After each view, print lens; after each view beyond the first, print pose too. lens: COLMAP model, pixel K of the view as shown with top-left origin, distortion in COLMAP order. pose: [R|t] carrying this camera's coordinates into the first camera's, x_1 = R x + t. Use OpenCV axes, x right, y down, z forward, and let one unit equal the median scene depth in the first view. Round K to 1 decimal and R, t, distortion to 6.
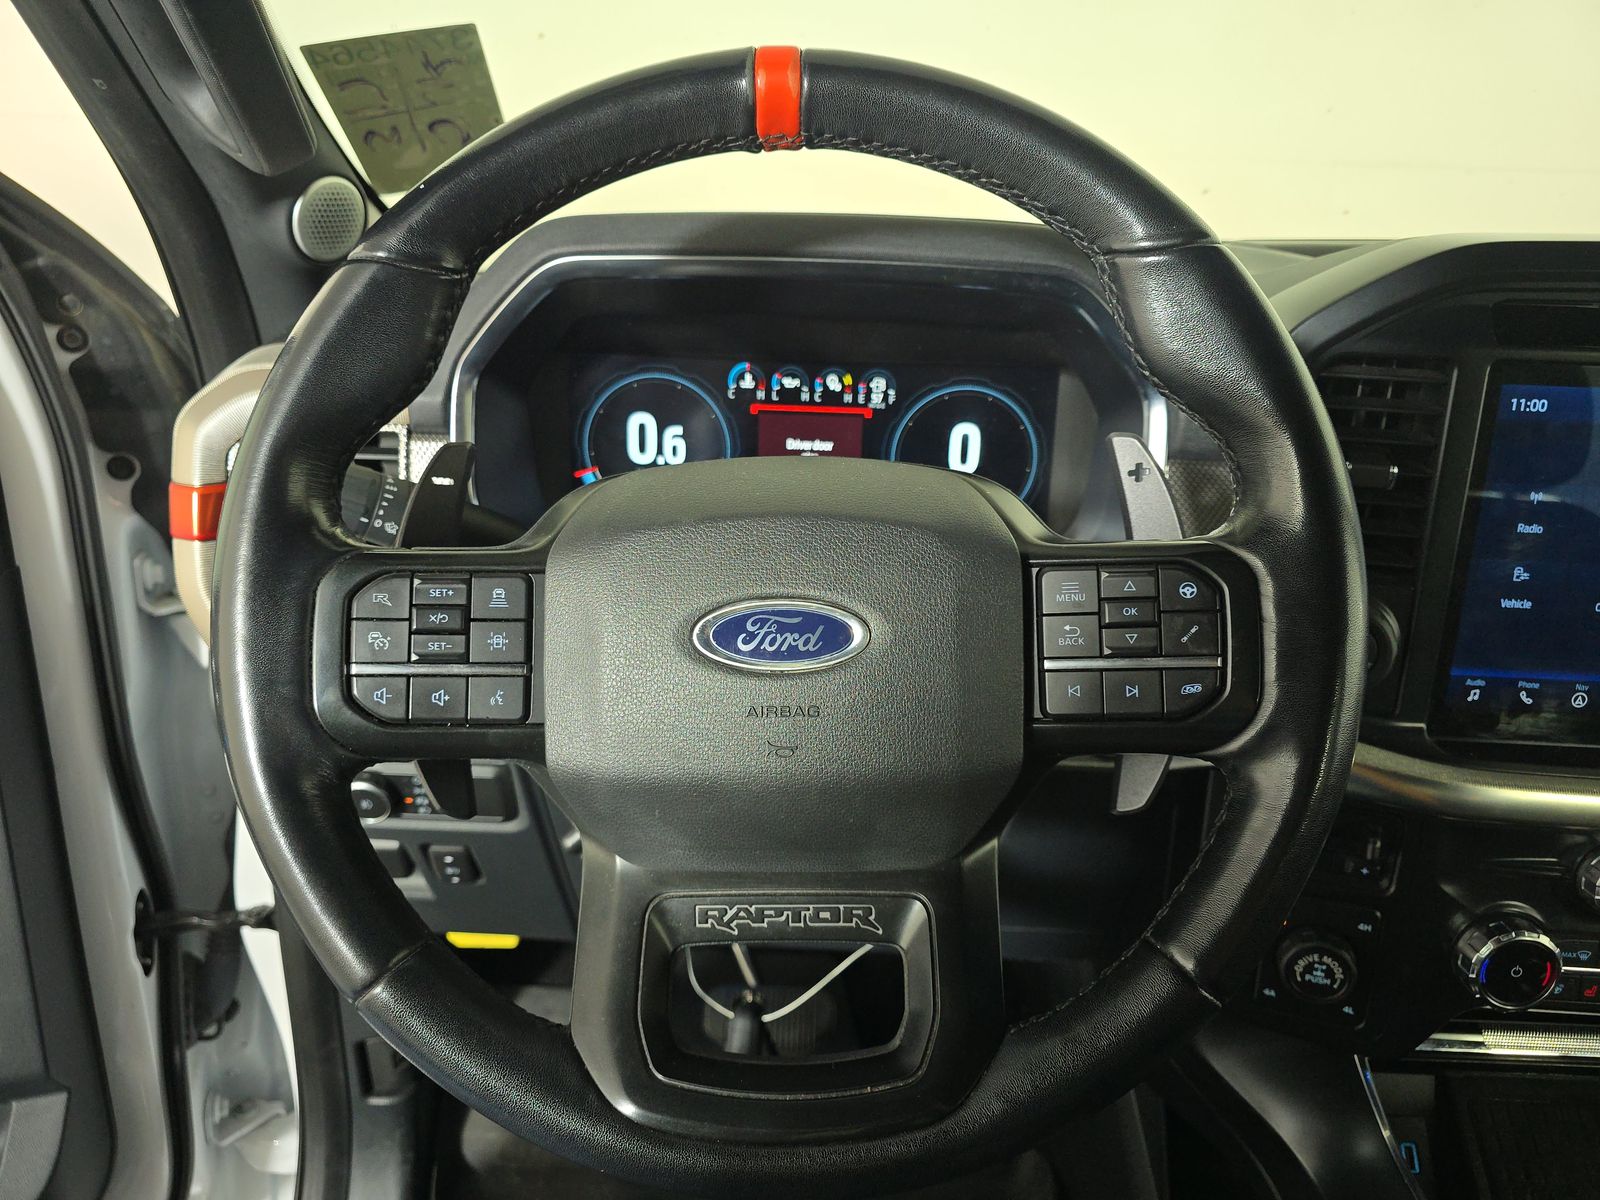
lens RADIAL K [[1082.4, 0, 811.5], [0, 1082.4, 602.5], [0, 0, 1]] dist [0.037292, -0.043372]
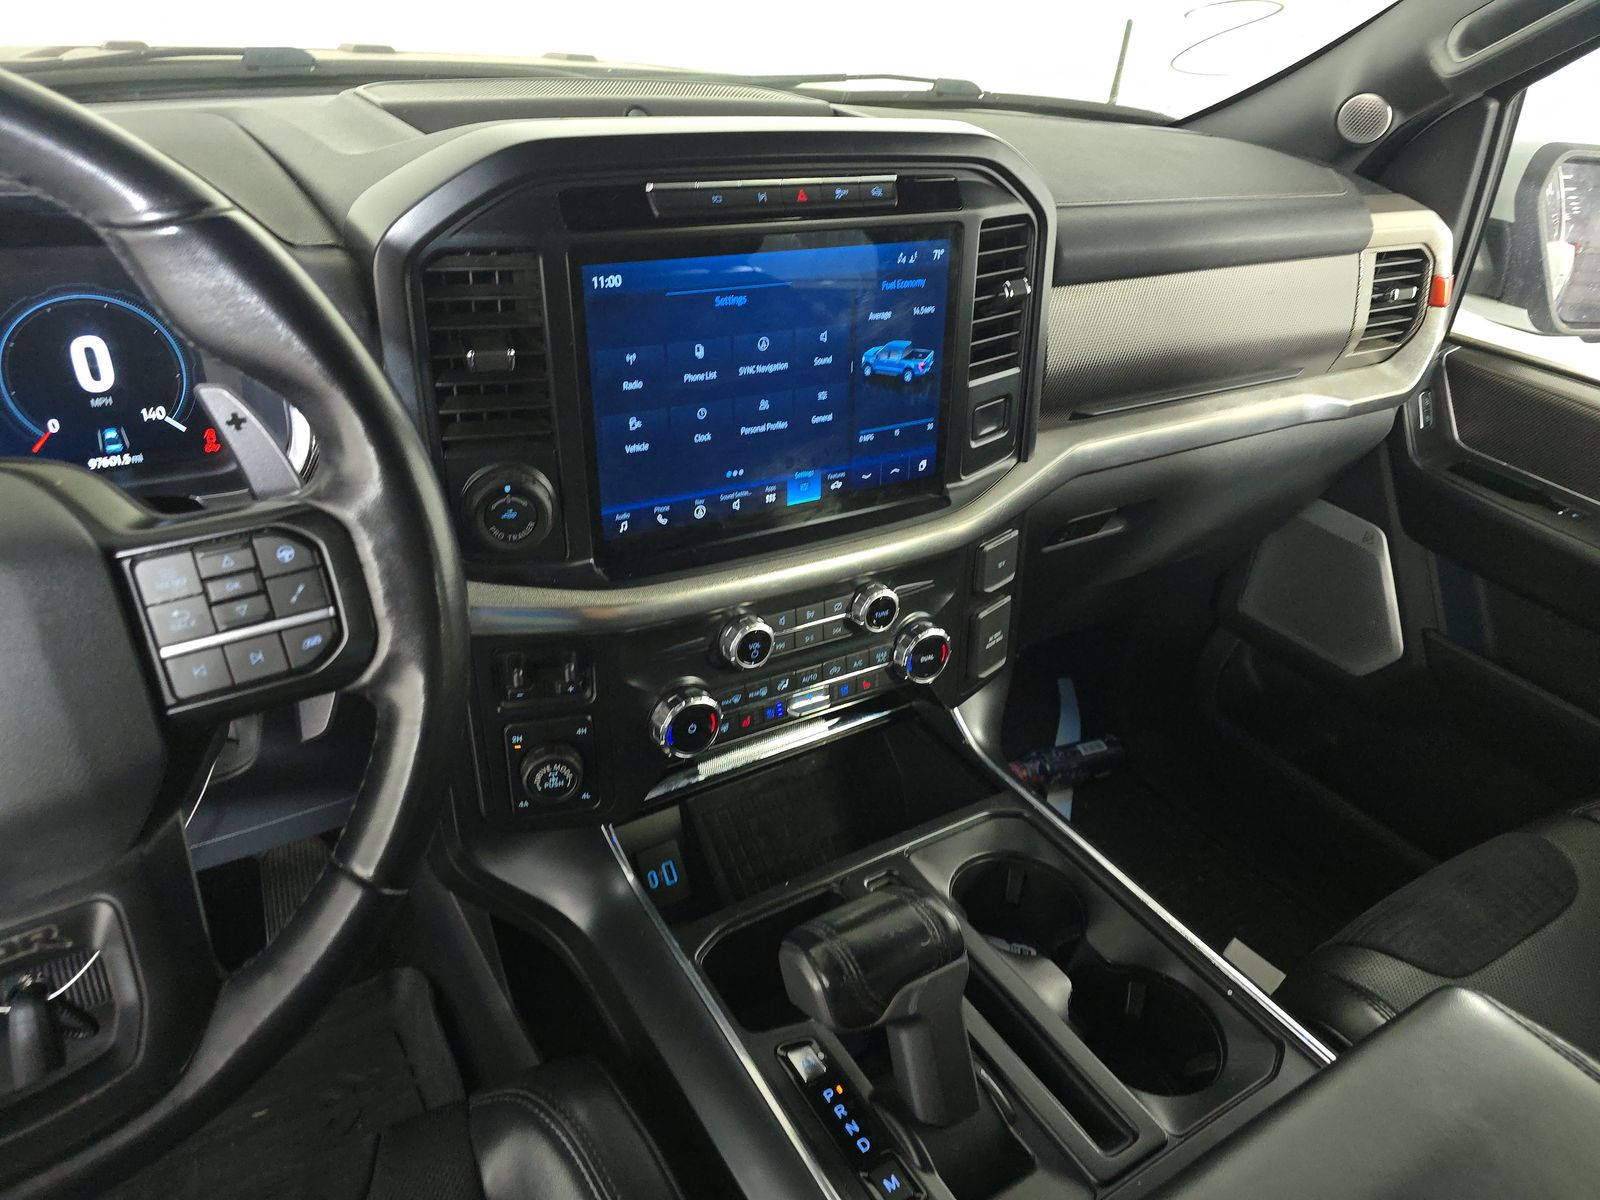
lens RADIAL K [[1082.4, 0, 811.5], [0, 1082.4, 602.5], [0, 0, 1]] dist [0.037292, -0.043372]
pose [[0.828148, -0.268191, 0.492183, 0.174854], [0.153873, 0.953143, 0.260462, -0.123326], [-0.538975, -0.139968, 0.830611, -0.132169]]
